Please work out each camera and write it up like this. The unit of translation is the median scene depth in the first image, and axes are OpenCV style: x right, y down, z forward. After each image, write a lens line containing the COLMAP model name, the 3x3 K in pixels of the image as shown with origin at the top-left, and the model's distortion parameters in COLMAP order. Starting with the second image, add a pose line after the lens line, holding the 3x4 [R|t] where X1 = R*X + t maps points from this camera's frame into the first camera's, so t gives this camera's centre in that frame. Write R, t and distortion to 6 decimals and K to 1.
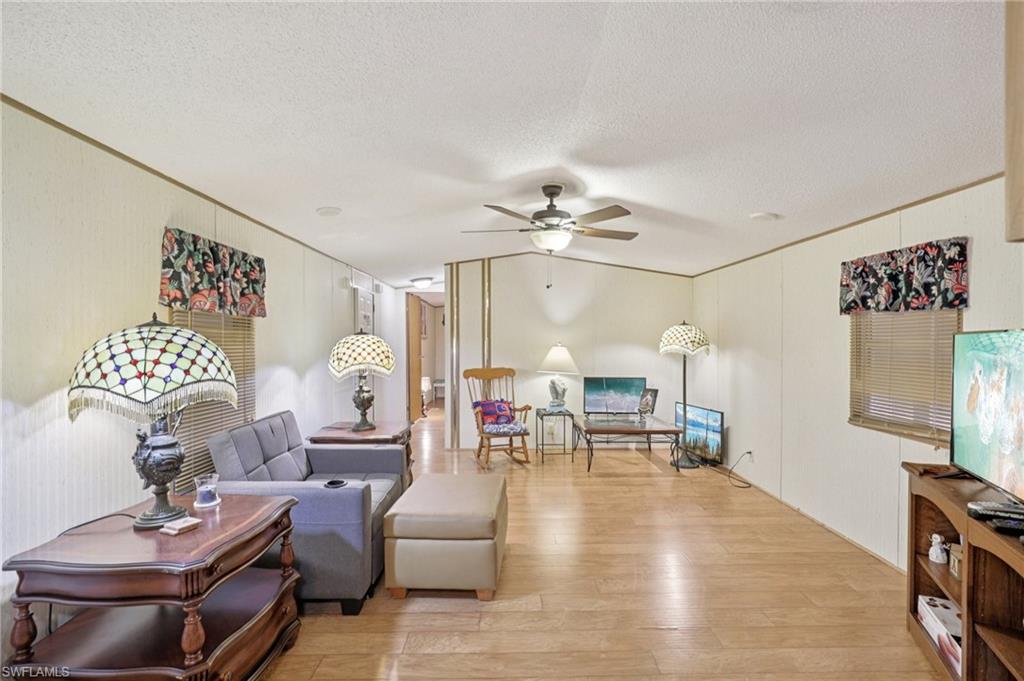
lens RADIAL K [[479.9, 0, 508.3], [0, 479.9, 342.0], [0, 0, 1]] dist [-0.033244, -0.000250]
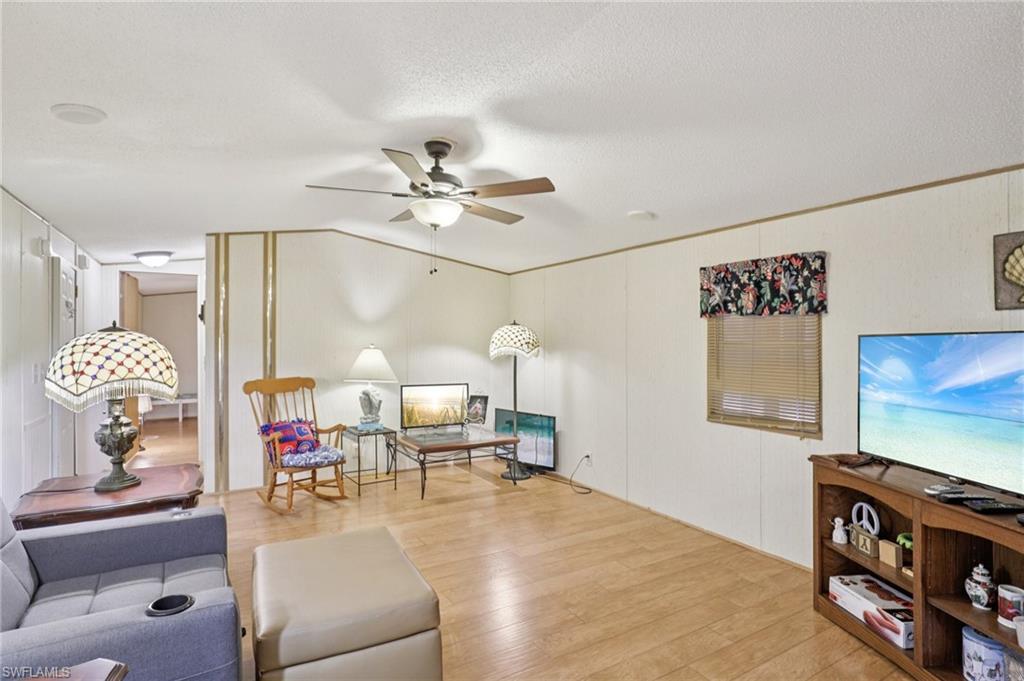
lens RADIAL K [[516.5, 0, 504.1], [0, 516.5, 340.5], [0, 0, 1]] dist [-0.030240, 0.000134]
pose [[0.864139, 0.002758, 0.503246, -0.263993], [0.000201, 0.999983, -0.005826, 0.000110], [-0.503254, 0.005136, 0.864124, 0.250959]]
